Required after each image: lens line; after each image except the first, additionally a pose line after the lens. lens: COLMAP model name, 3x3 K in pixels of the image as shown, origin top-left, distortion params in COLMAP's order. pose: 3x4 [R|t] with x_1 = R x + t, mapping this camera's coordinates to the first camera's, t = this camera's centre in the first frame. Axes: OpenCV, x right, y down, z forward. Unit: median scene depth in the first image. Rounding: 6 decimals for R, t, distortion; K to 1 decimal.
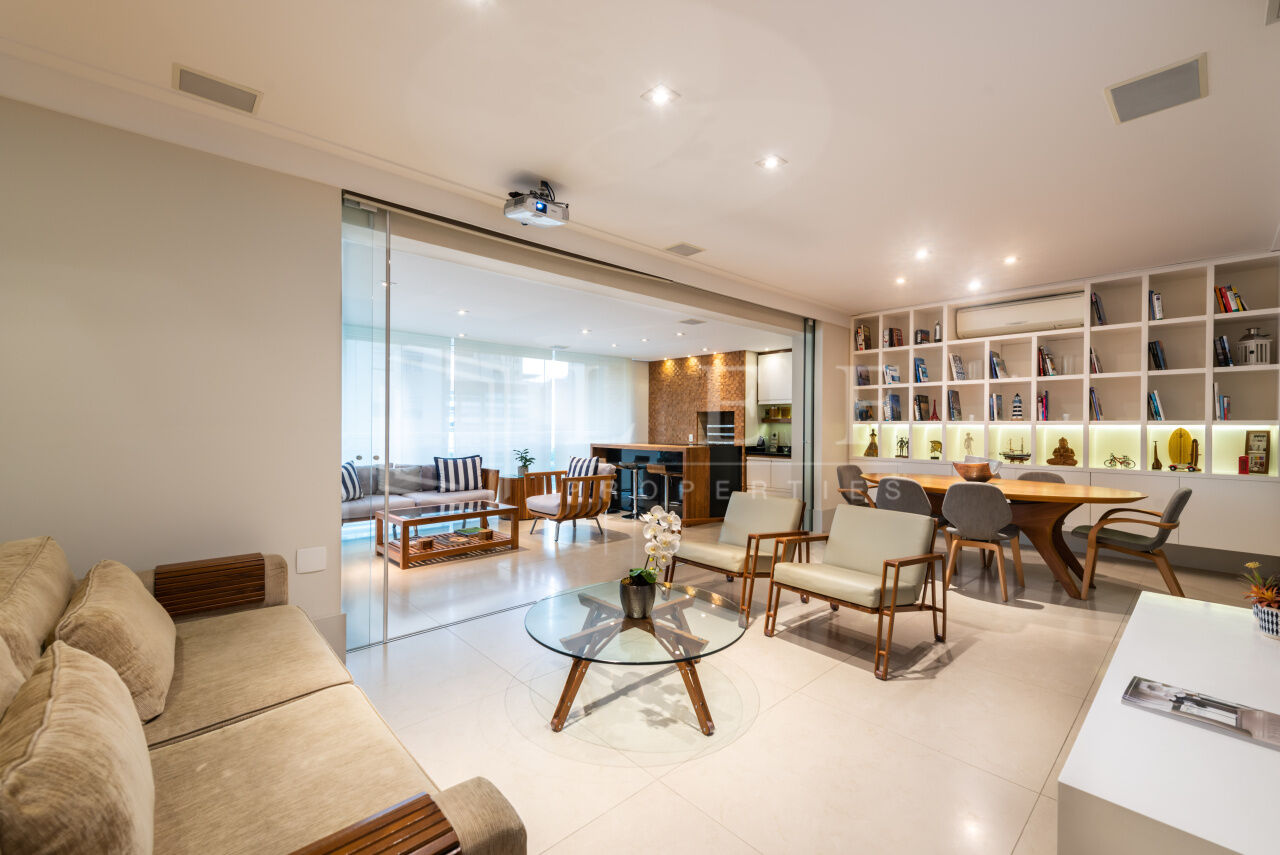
lens RADIAL K [[515.8, 0, 631.1], [0, 515.8, 429.7], [0, 0, 1]] dist [-0.002955, -0.000331]
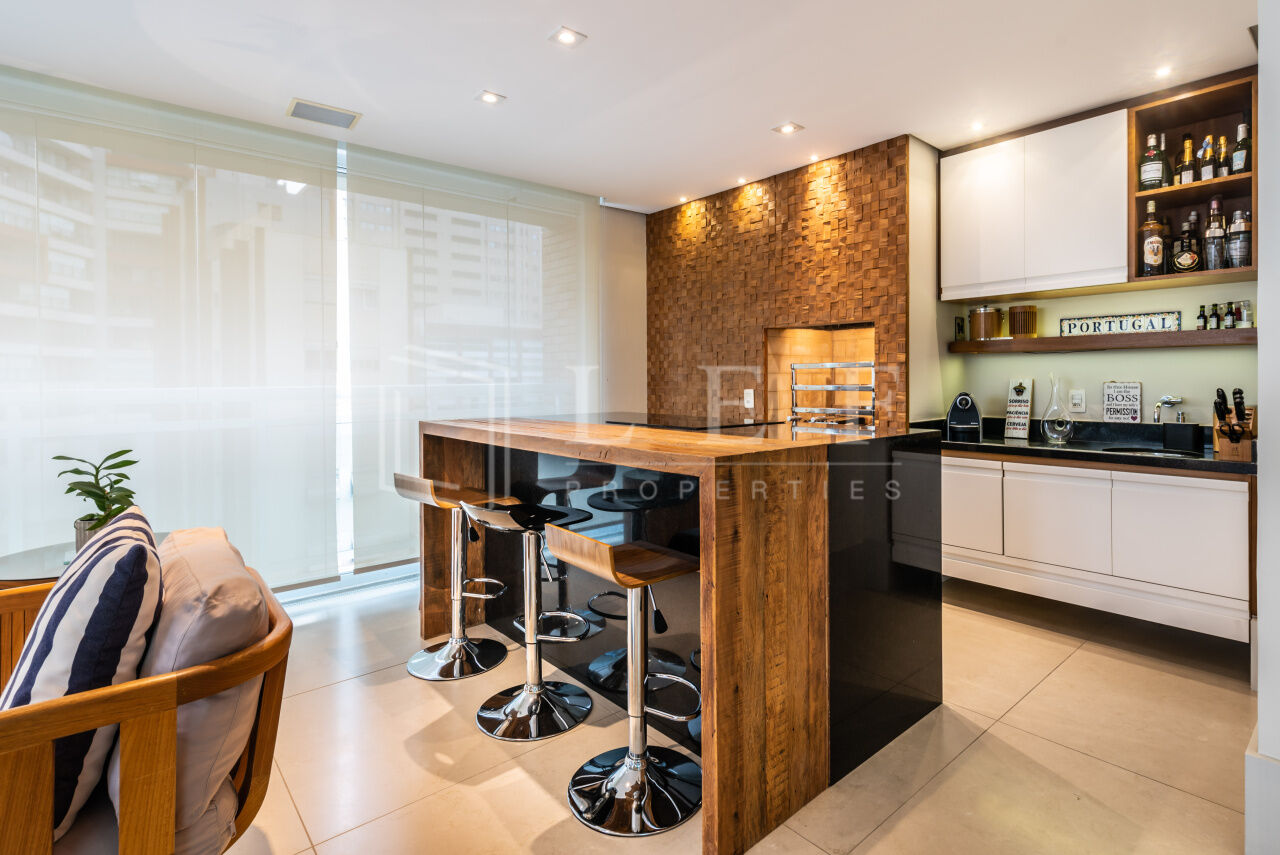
lens RADIAL K [[635.2, 0, 689.2], [0, 635.2, 382.6], [0, 0, 1]] dist [0.012441, -0.001817]
pose [[0.999857, -0.011119, 0.012731, 0.093475], [0.011156, 0.999934, -0.002798, 0.007213], [-0.012699, 0.002940, 0.999915, 0.751342]]
